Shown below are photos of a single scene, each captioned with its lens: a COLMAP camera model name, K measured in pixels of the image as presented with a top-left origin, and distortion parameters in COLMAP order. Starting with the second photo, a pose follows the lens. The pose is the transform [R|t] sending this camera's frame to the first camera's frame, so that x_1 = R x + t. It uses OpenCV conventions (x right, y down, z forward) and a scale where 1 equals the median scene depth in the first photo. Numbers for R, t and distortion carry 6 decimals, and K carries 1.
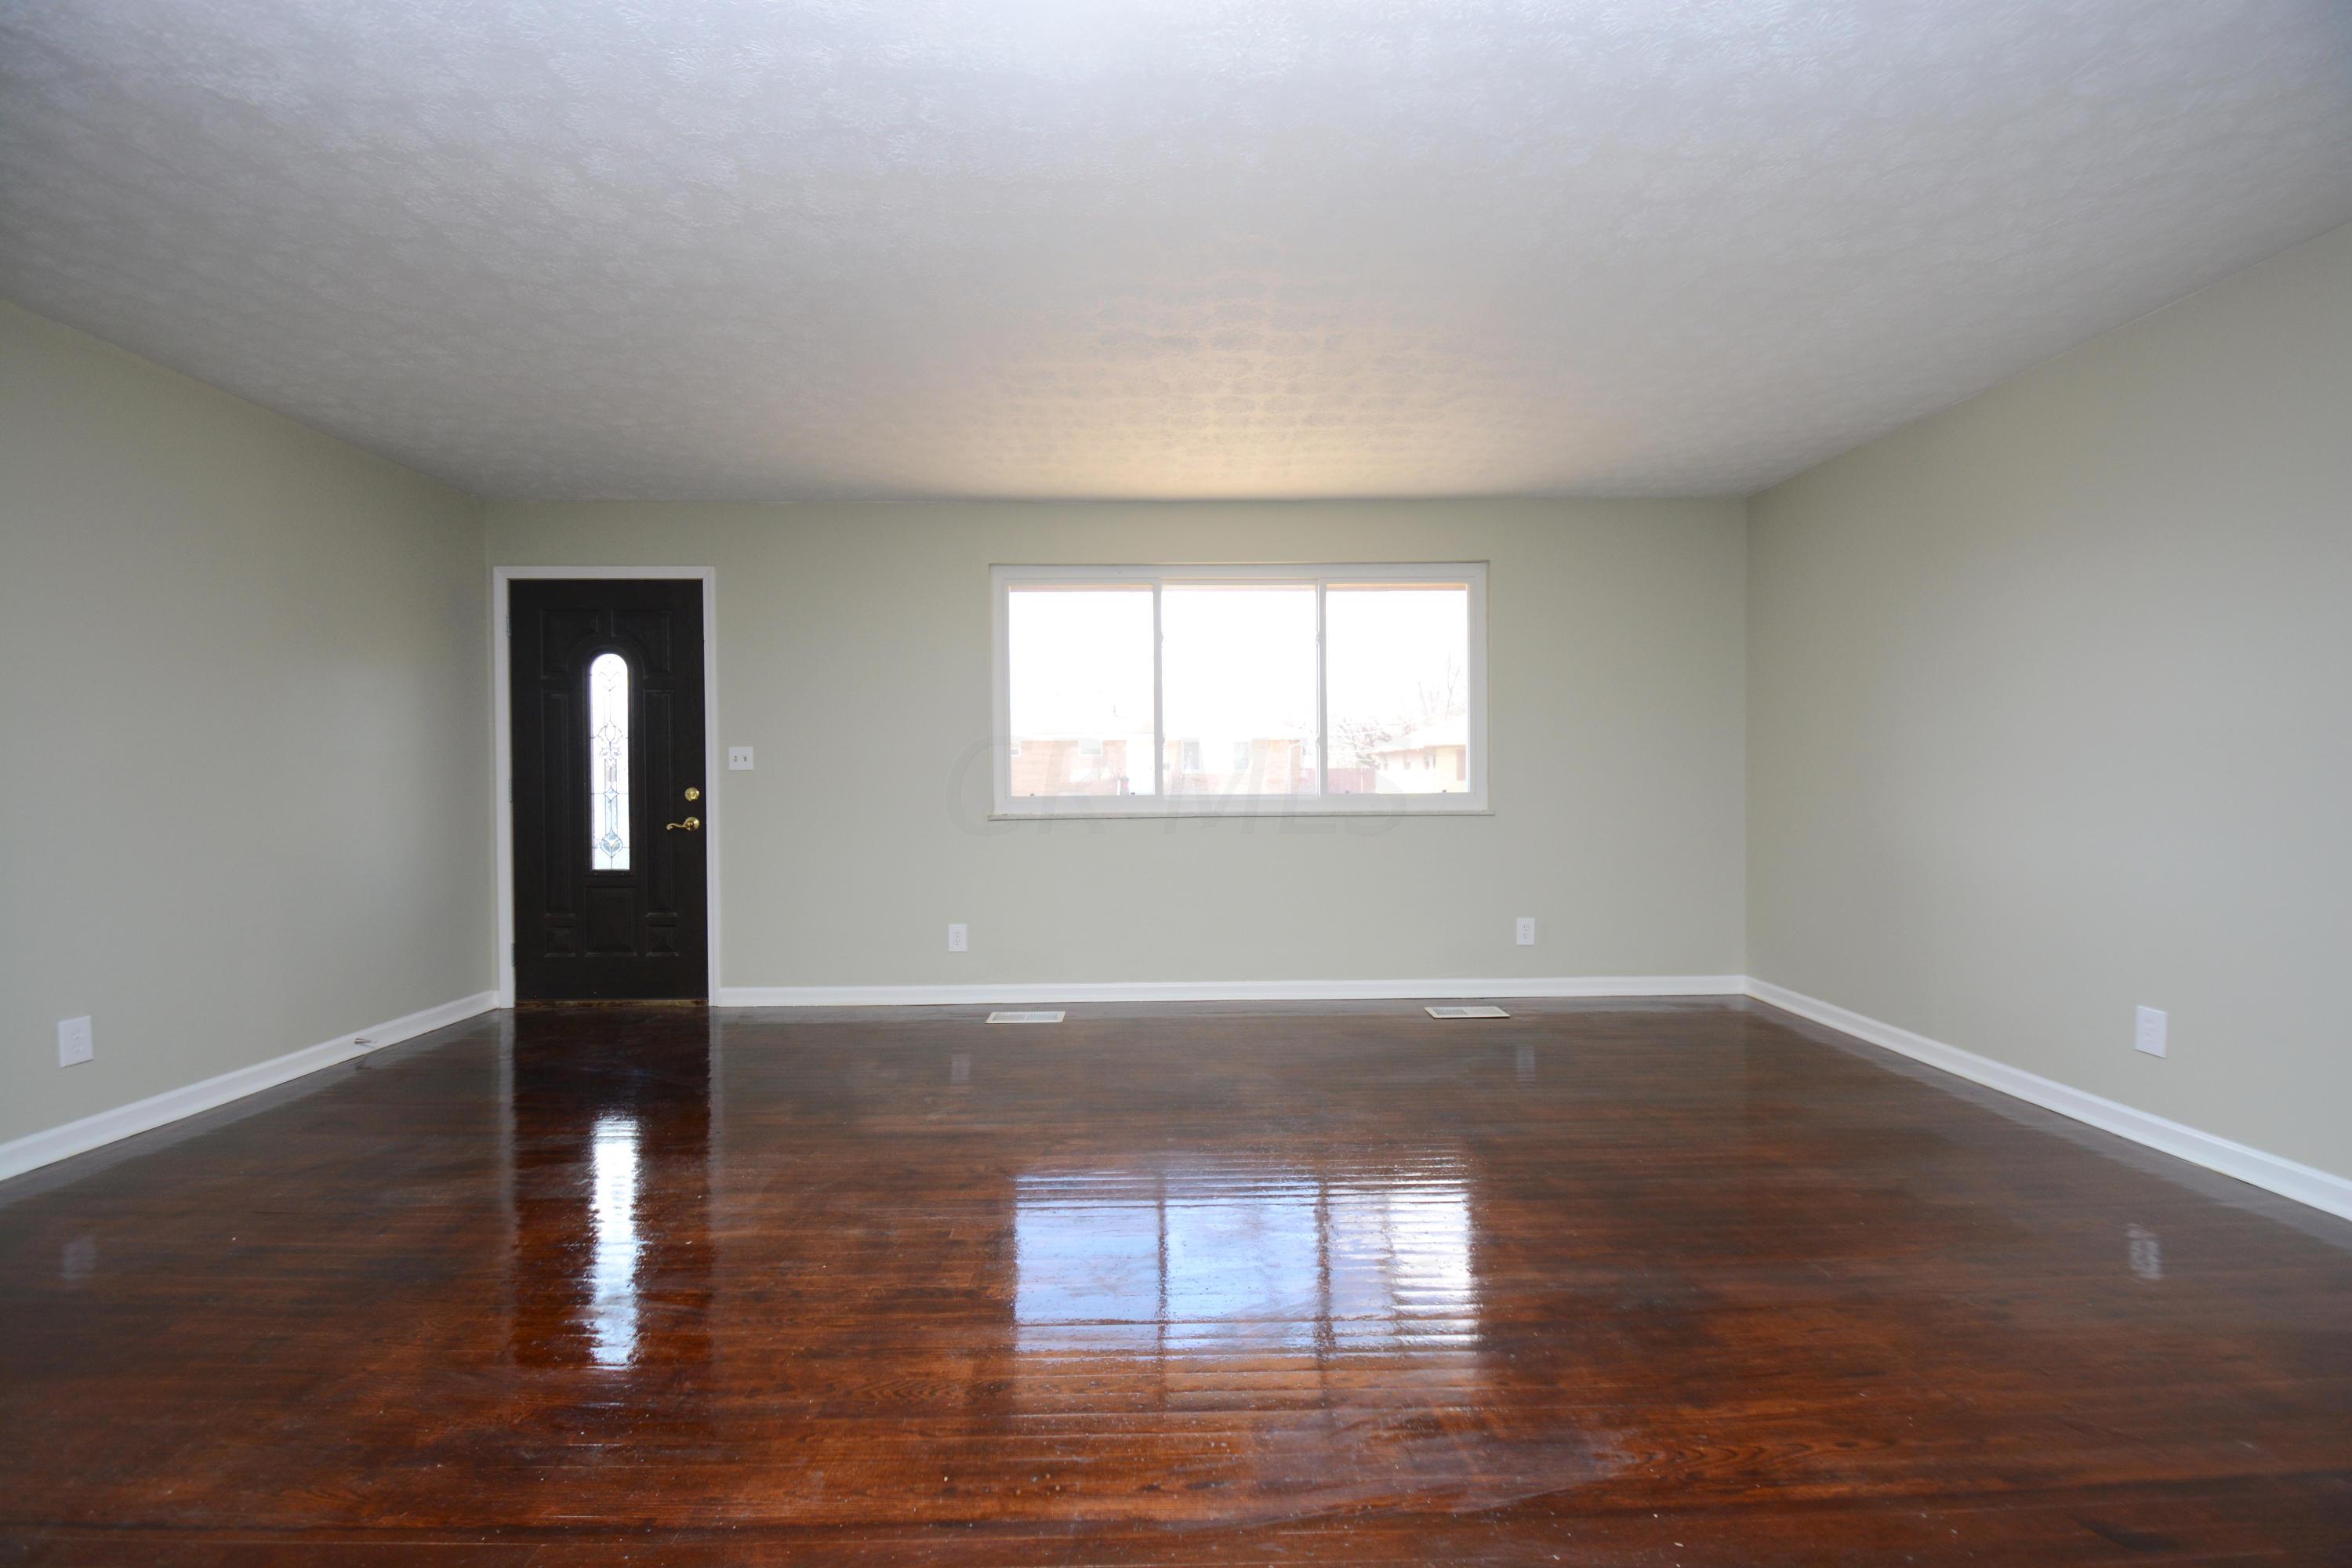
lens RADIAL K [[1029.7, 0, 1163.7], [0, 1029.7, 777.4], [0, 0, 1]] dist [0.001269, -0.005691]
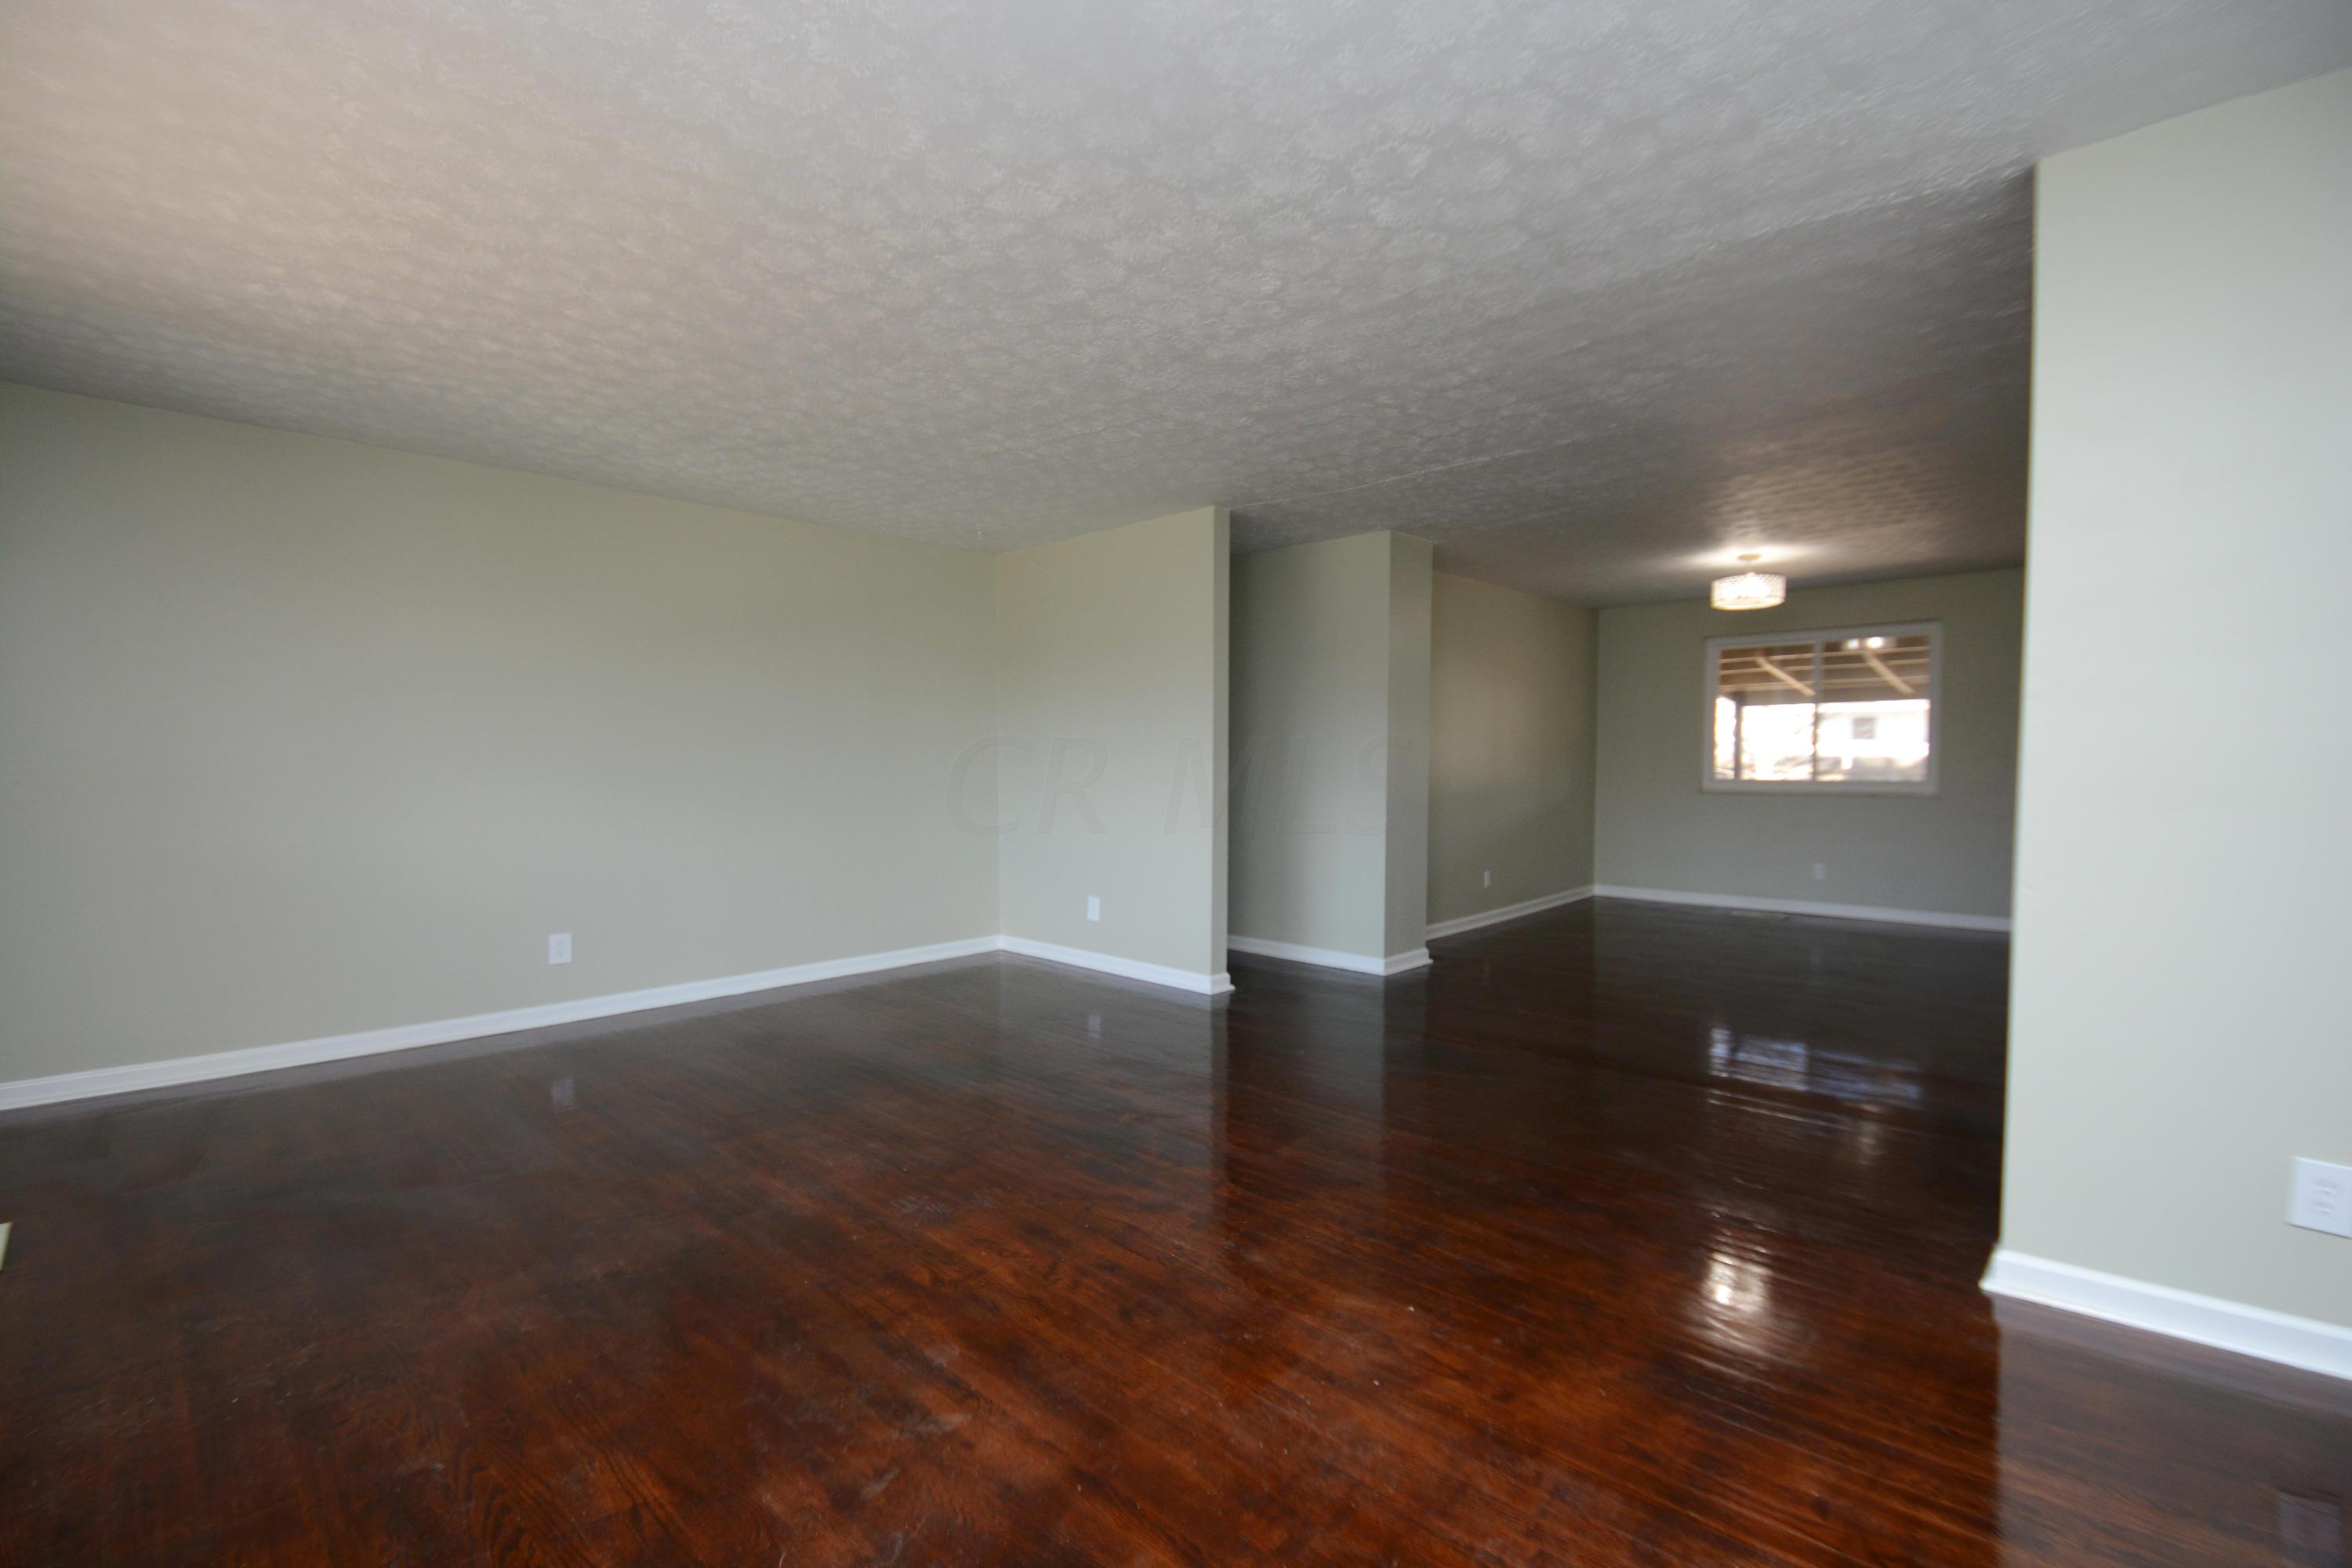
lens RADIAL K [[1029.7, 0, 1166.7], [0, 1029.7, 792.1], [0, 0, 1]] dist [0.001269, -0.005691]
pose [[-0.710643, -0.013831, 0.703417, -0.857798], [0.009203, 0.999538, 0.028951, -0.026324], [-0.703492, 0.027047, -0.710188, 1.625639]]
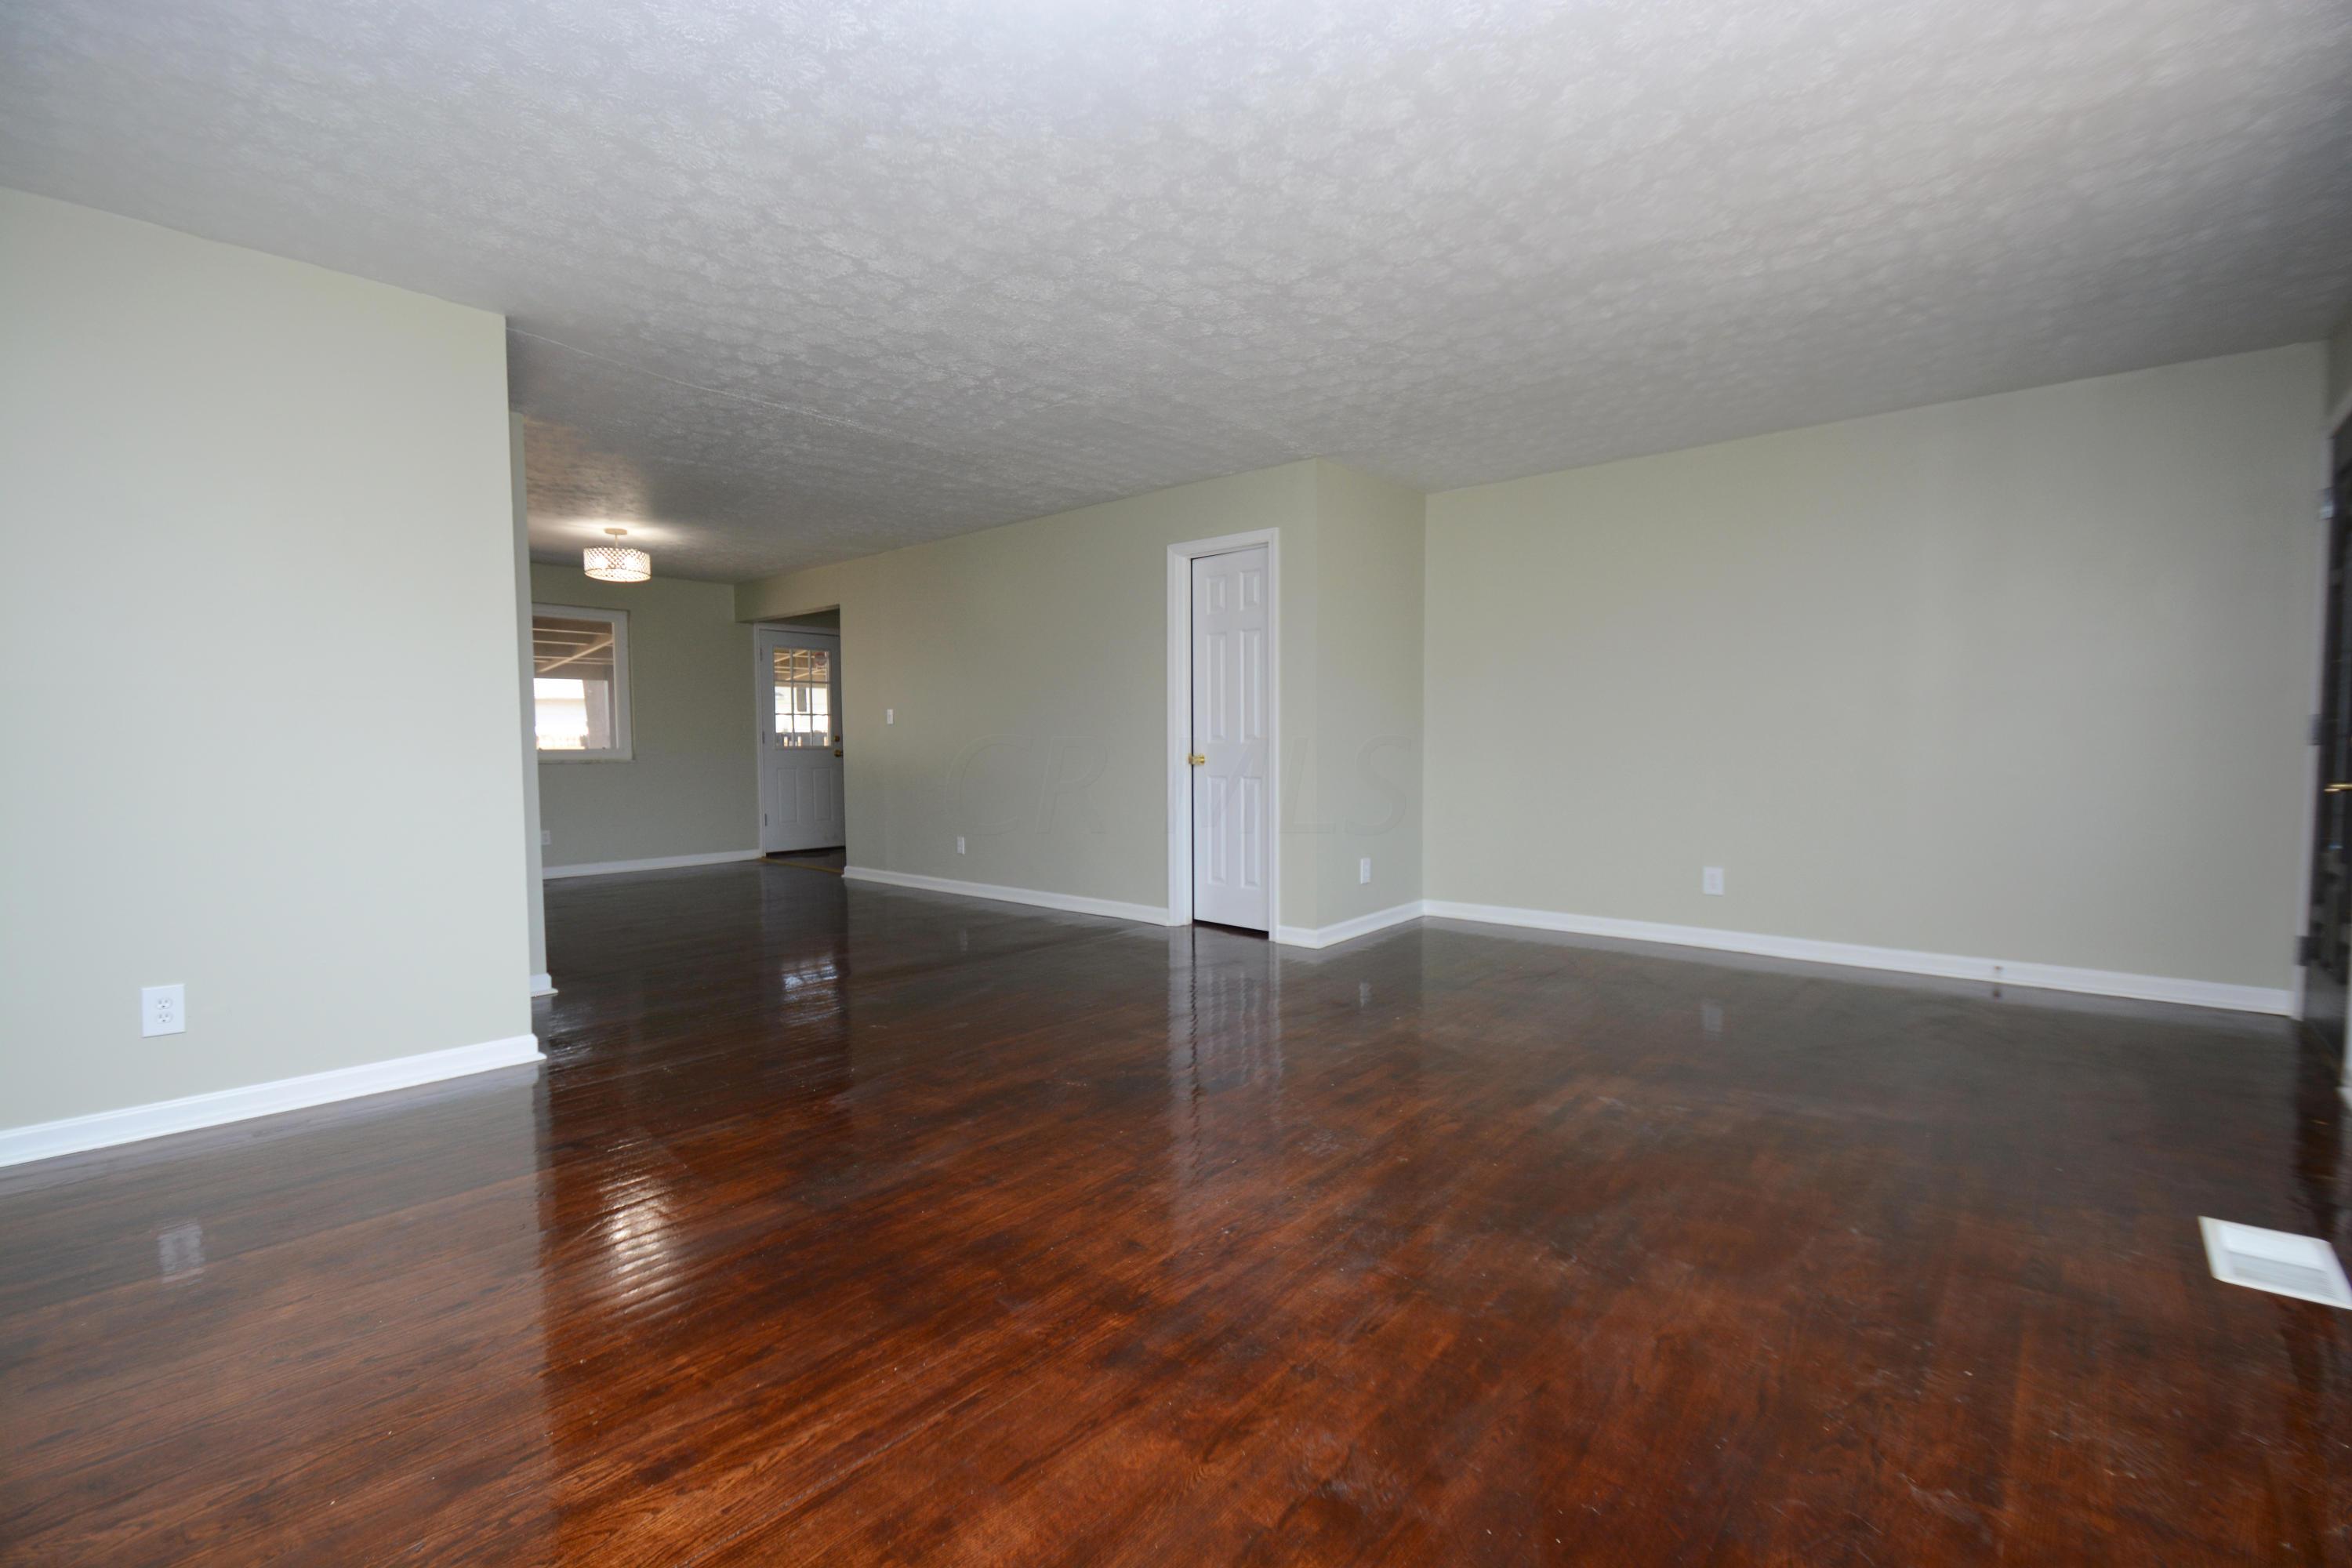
lens RADIAL K [[1029.7, 0, 1168.2], [0, 1029.7, 779.0], [0, 0, 1]] dist [0.001269, -0.005691]
pose [[-0.671854, 0.037971, -0.739710, 0.850888], [0.009087, 0.999032, 0.043030, 0.012226], [0.740628, 0.022188, -0.671549, 1.638277]]
